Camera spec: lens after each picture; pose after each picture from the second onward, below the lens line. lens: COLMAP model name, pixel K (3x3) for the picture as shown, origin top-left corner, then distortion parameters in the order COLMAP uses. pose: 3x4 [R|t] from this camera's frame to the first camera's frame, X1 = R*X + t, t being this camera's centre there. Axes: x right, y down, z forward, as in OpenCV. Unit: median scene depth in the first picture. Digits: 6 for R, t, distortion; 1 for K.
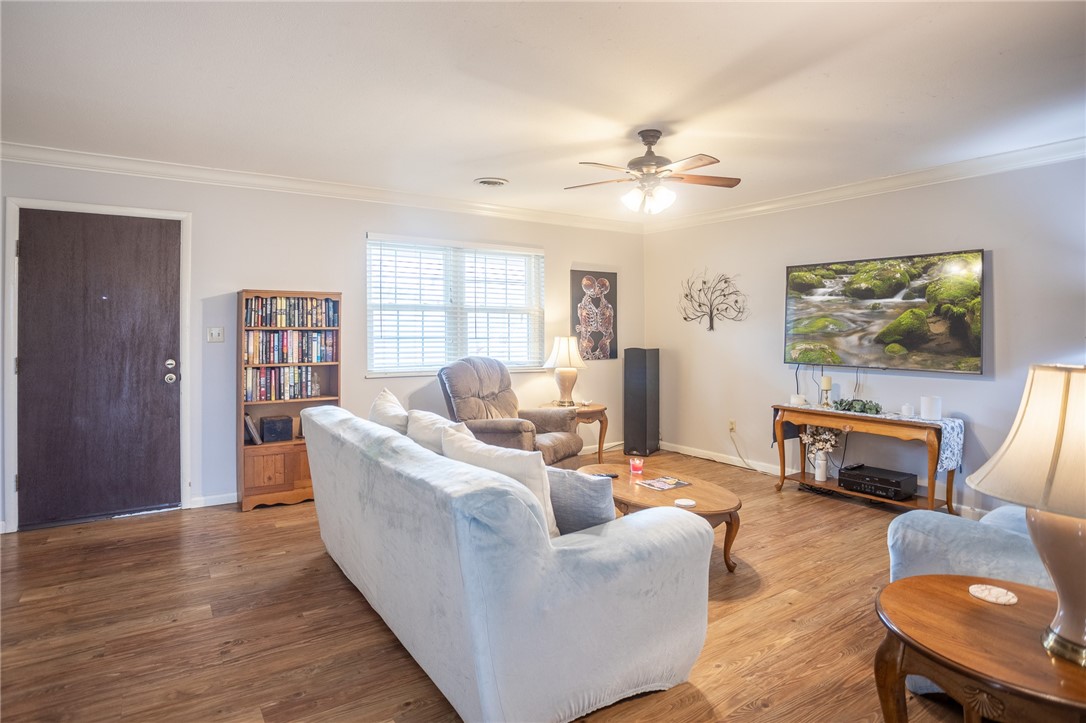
lens RADIAL K [[626.2, 0, 547.8], [0, 626.2, 319.2], [0, 0, 1]] dist [-0.006082, -0.000813]
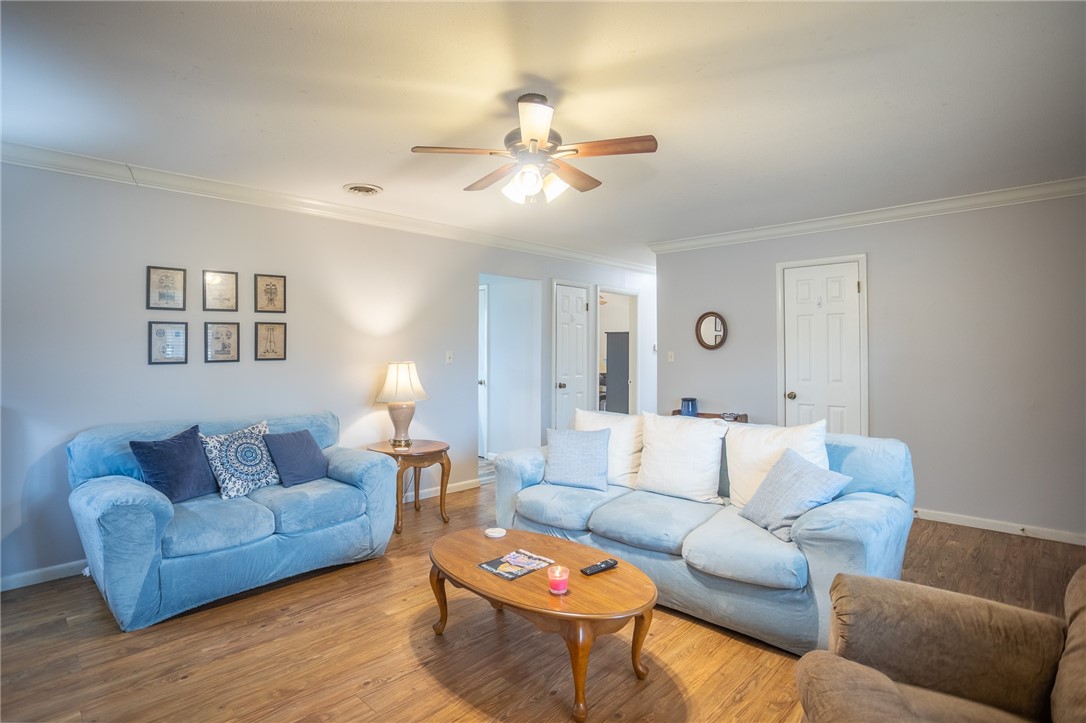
lens RADIAL K [[545.9, 0, 538.7], [0, 545.9, 357.2], [0, 0, 1]] dist [-0.004186, -0.000269]
pose [[-0.978913, 0.000215, -0.204276, 0.220311], [0.000994, 0.999993, -0.003711, 0.015127], [0.204274, -0.003836, -0.978906, 1.253219]]
